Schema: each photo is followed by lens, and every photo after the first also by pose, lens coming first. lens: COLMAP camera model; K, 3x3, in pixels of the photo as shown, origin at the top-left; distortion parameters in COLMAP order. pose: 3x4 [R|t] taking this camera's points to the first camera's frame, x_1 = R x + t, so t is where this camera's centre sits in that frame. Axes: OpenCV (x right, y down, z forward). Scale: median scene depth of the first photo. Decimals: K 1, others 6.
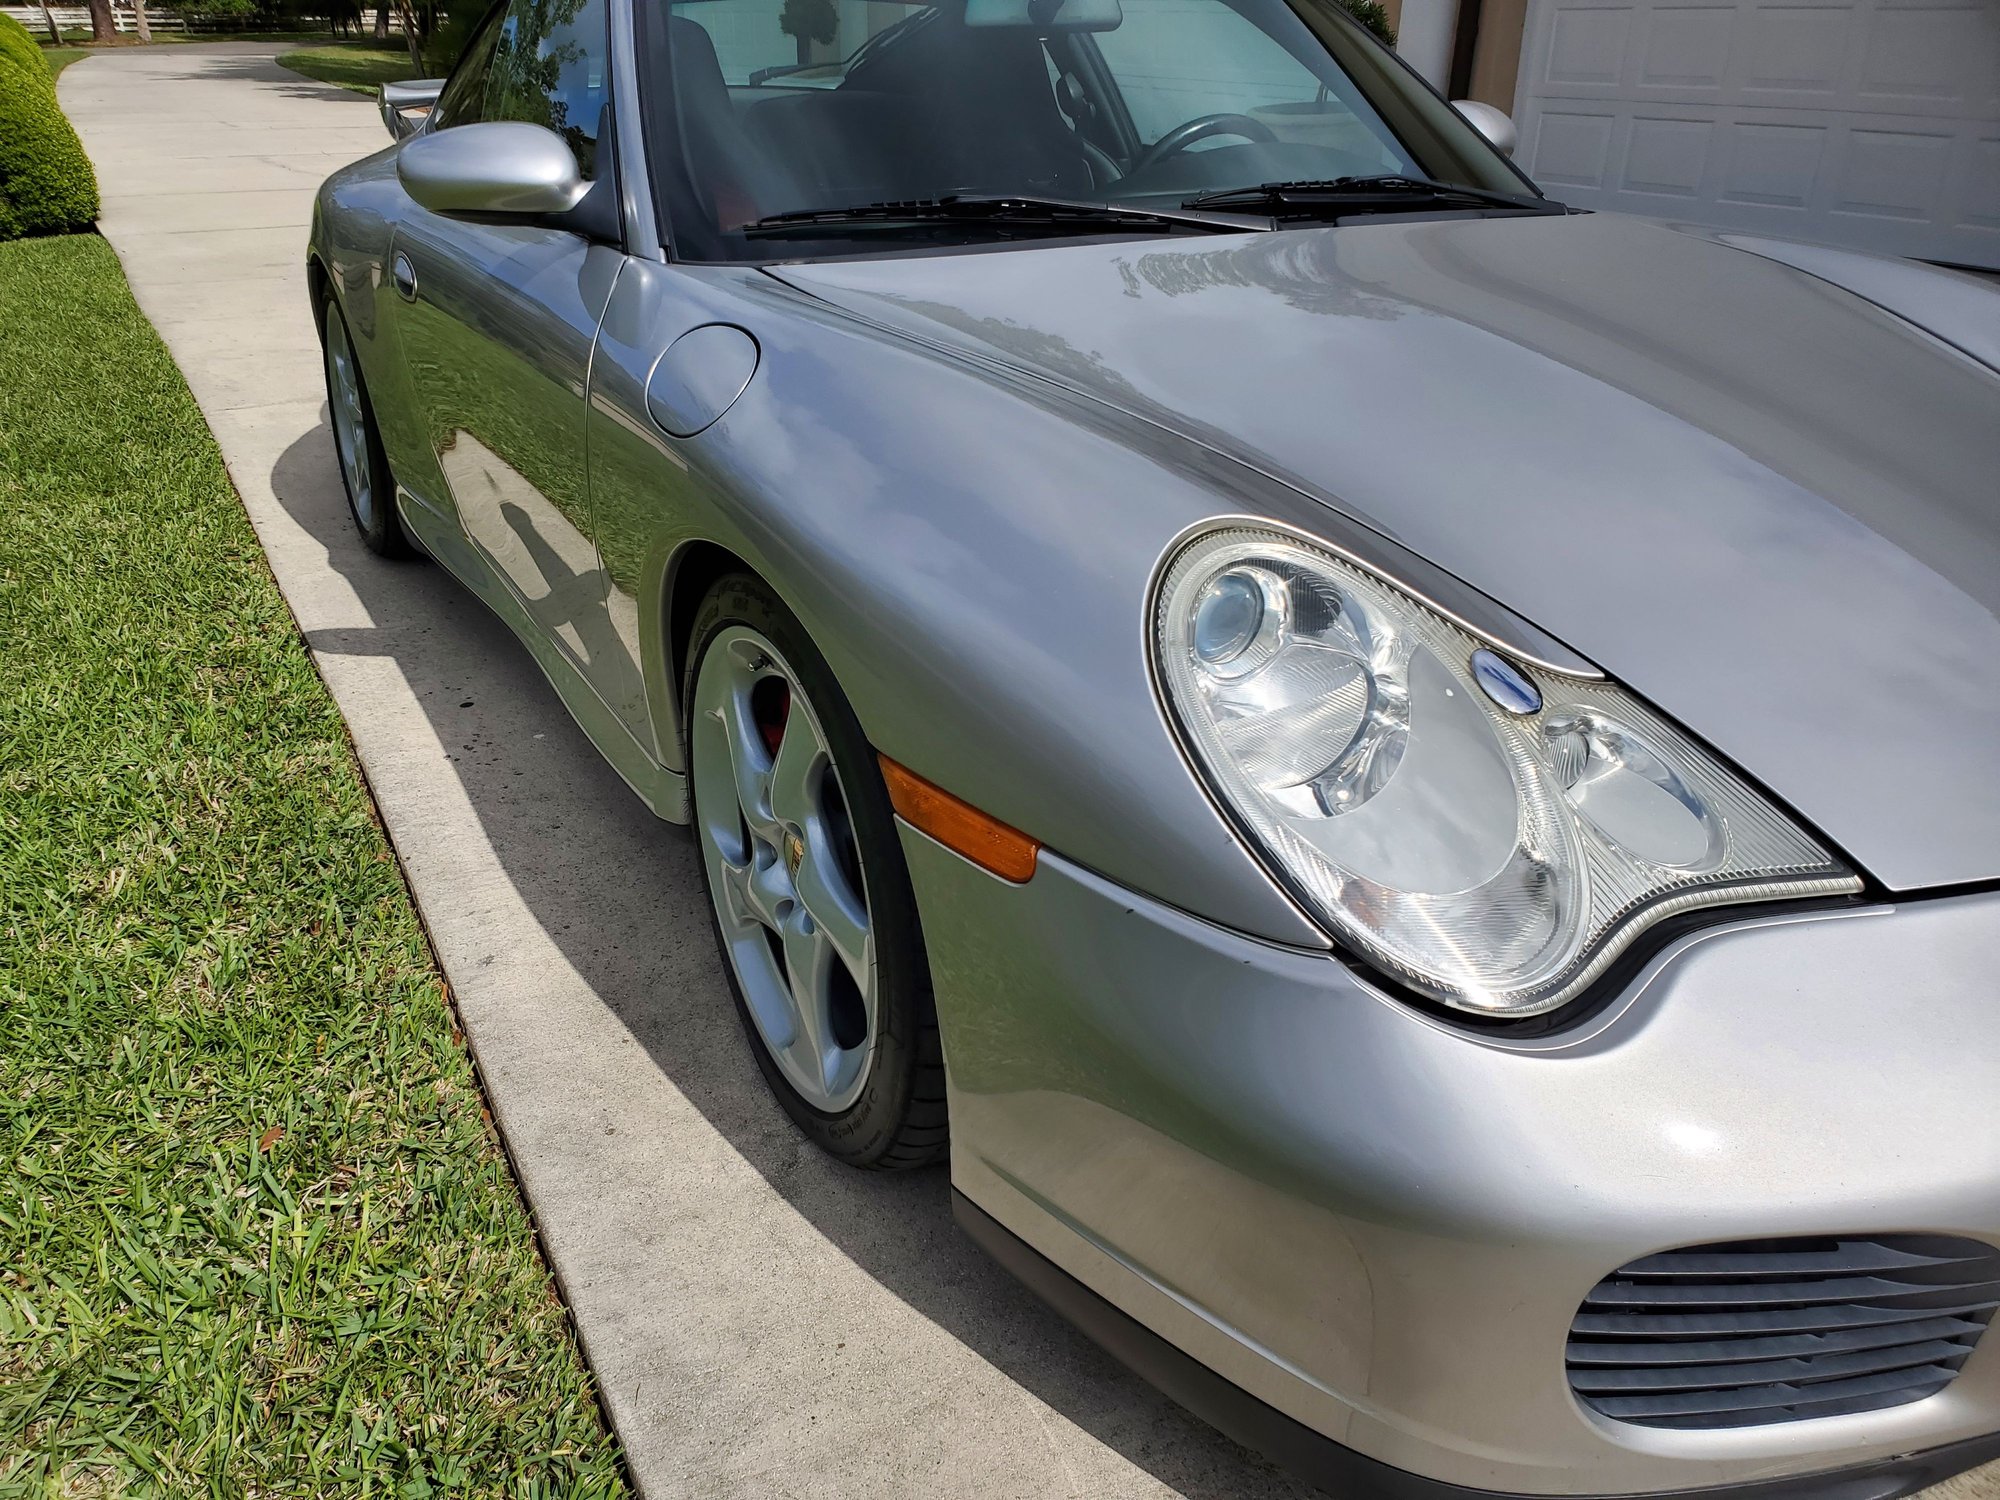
lens RADIAL K [[1552.5, 0, 959.1], [0, 1552.5, 756.2], [0, 0, 1]] dist [0.005835, 0.010569]
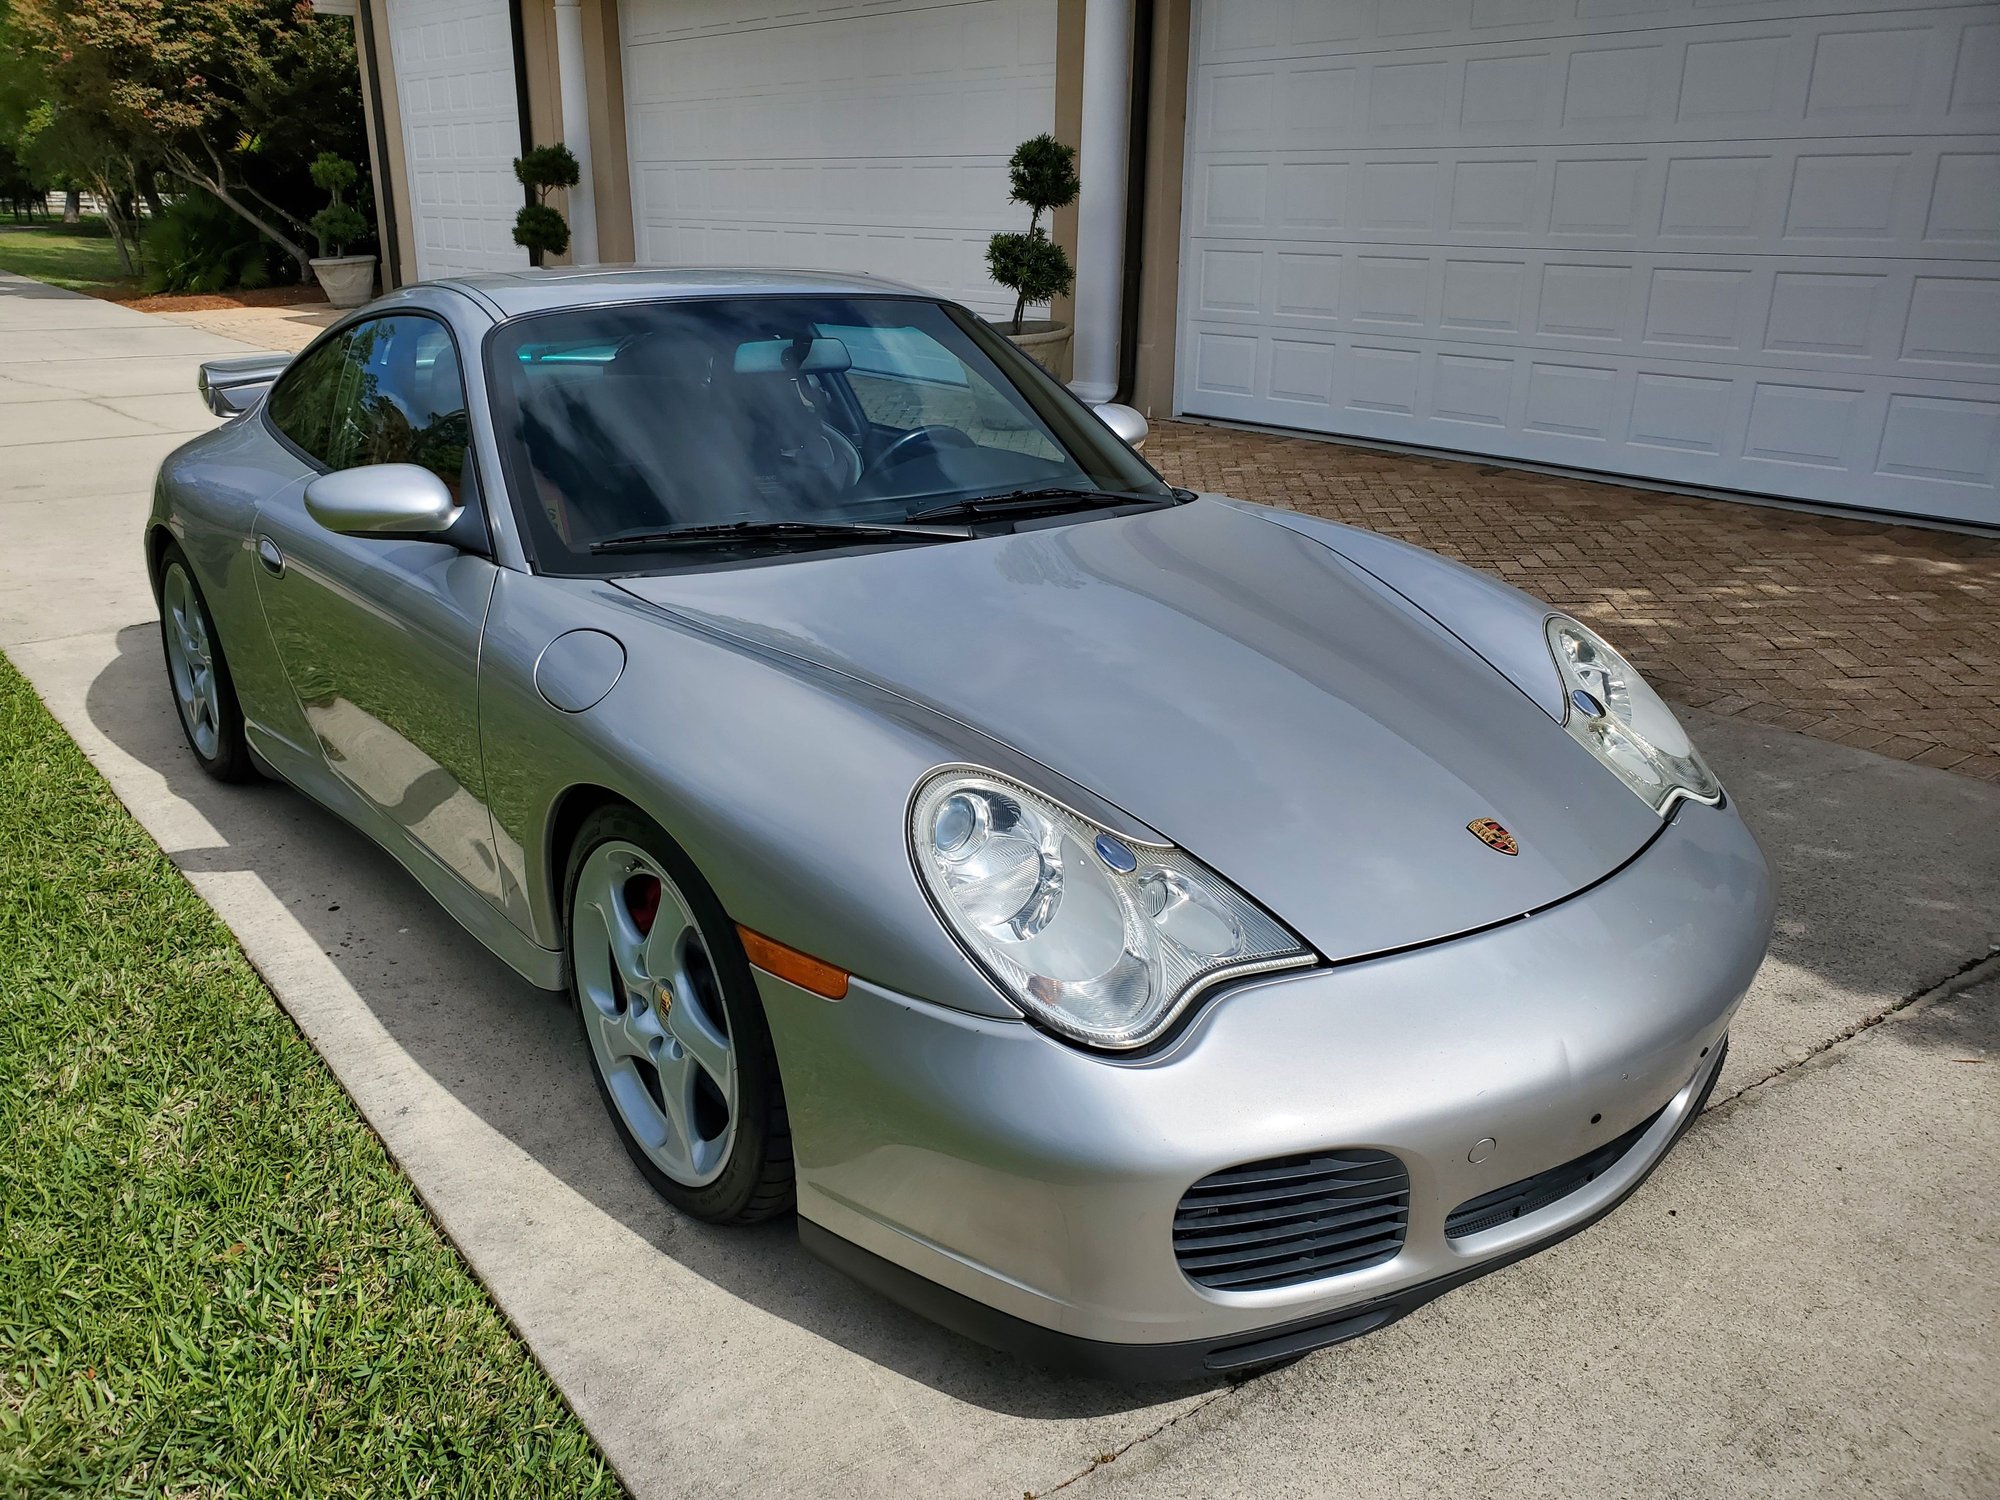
lens RADIAL K [[1552.5, 0, 974.5], [0, 1552.5, 743.4], [0, 0, 1]] dist [0.005835, 0.010569]
pose [[0.983609, -0.053966, 0.172047, -0.039403], [0.072051, 0.992308, -0.100665, -0.004216], [-0.165291, 0.111411, 0.979932, -0.297520]]
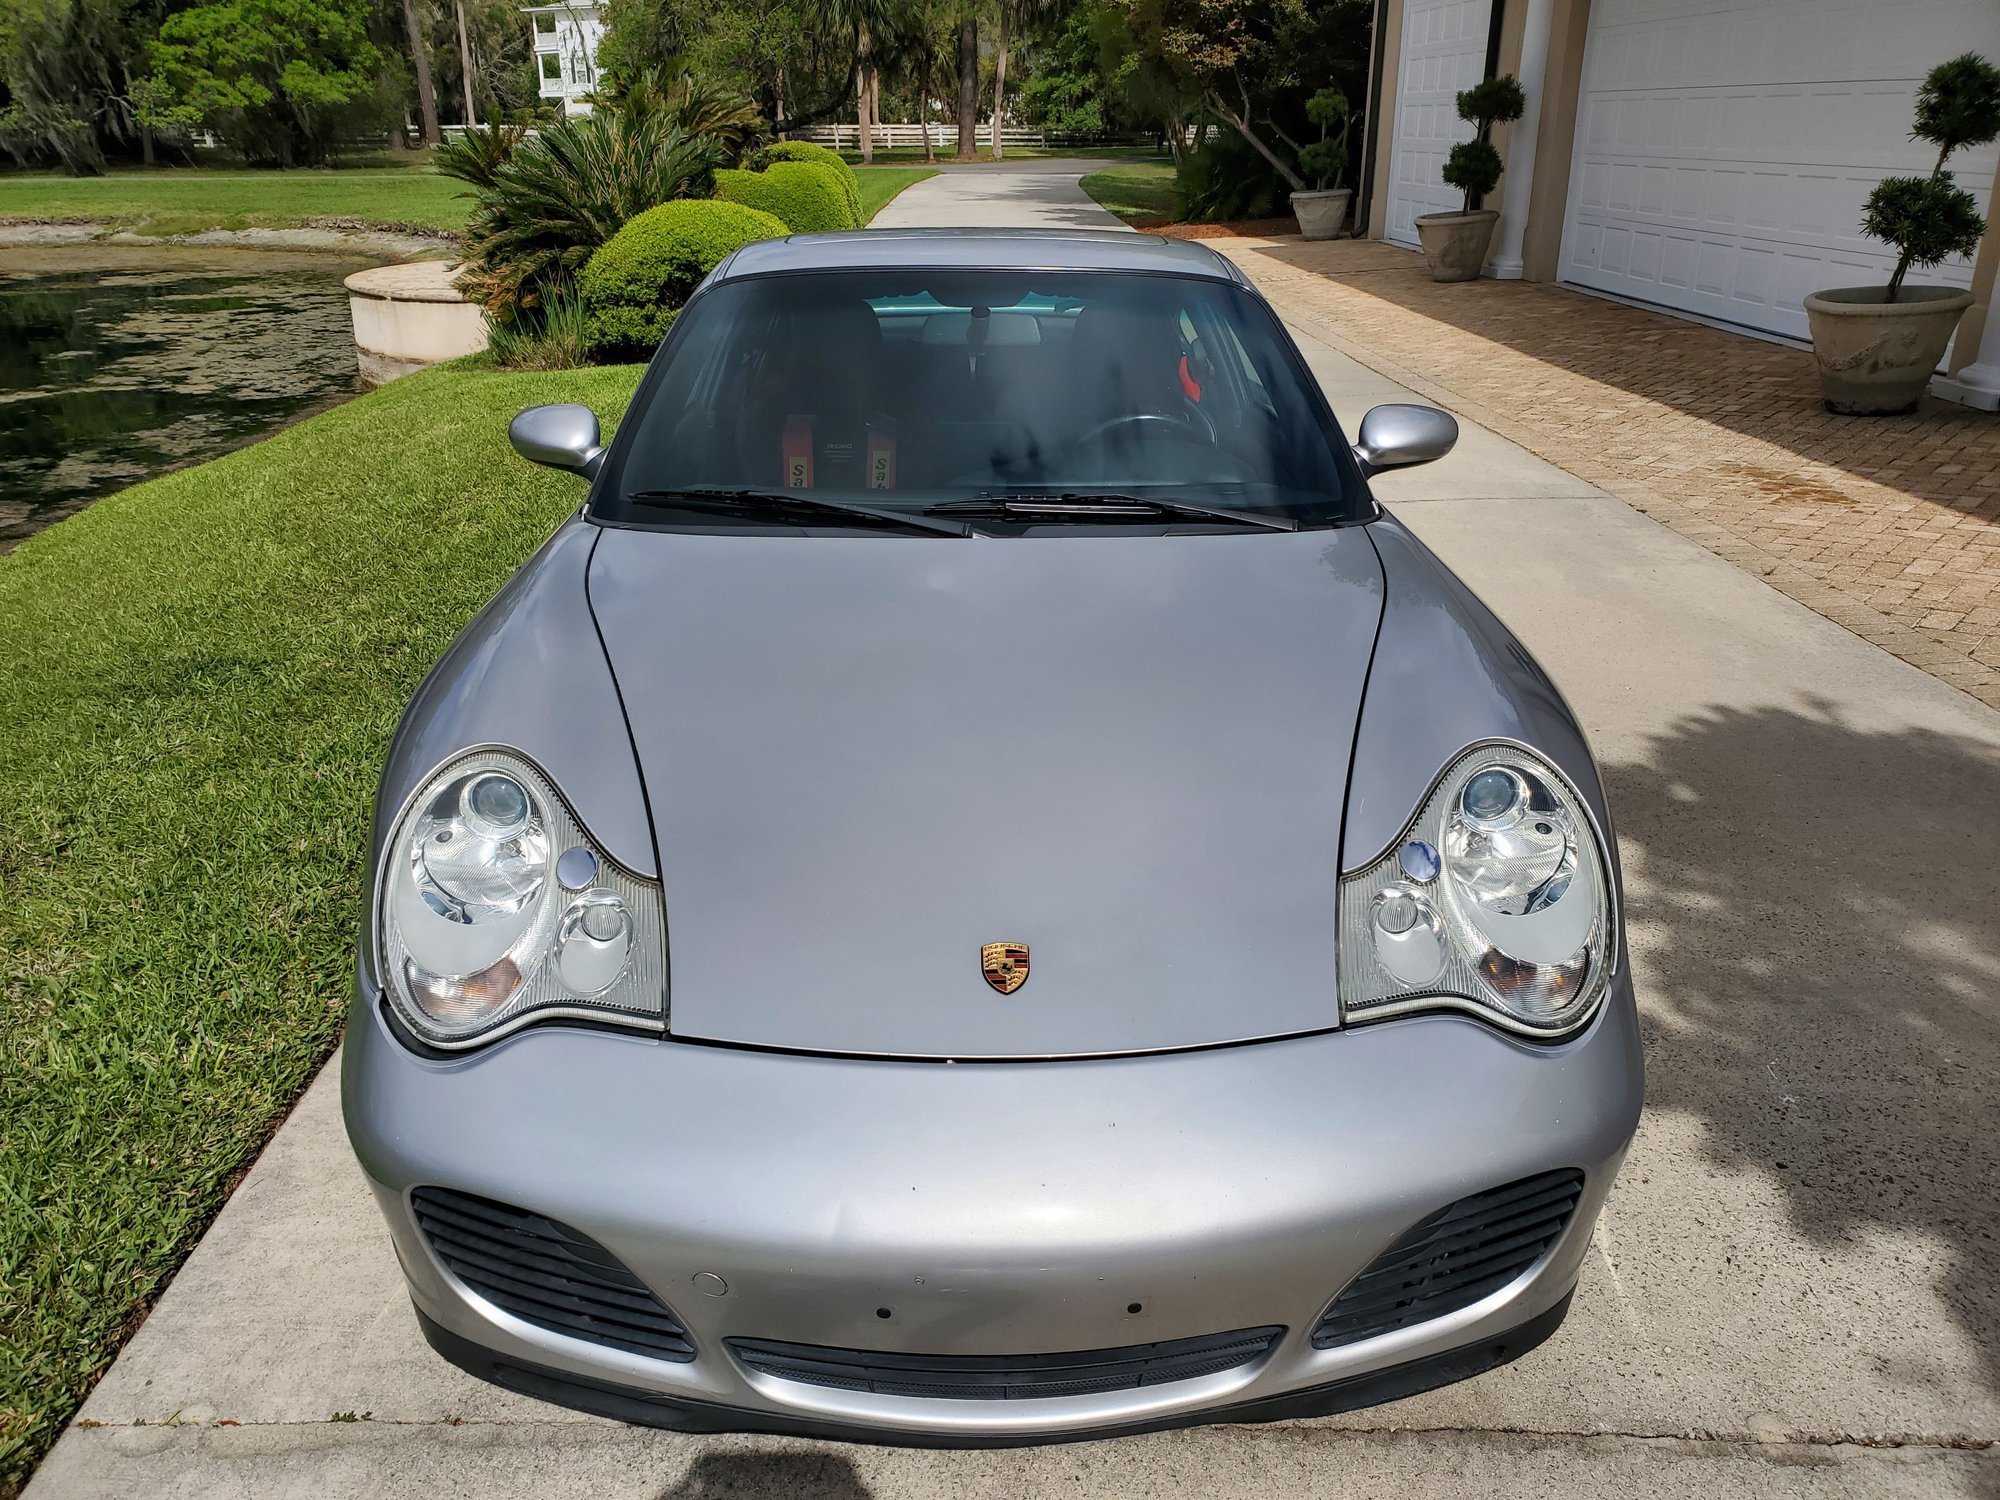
lens RADIAL K [[1552.5, 0, 1010.5], [0, 1552.5, 746.1], [0, 0, 1]] dist [0.005835, 0.010569]
pose [[0.898541, 0.160041, -0.408669, 0.674881], [-0.185348, 0.982409, -0.022798, -0.105245], [0.397831, 0.096231, 0.912398, -0.169181]]
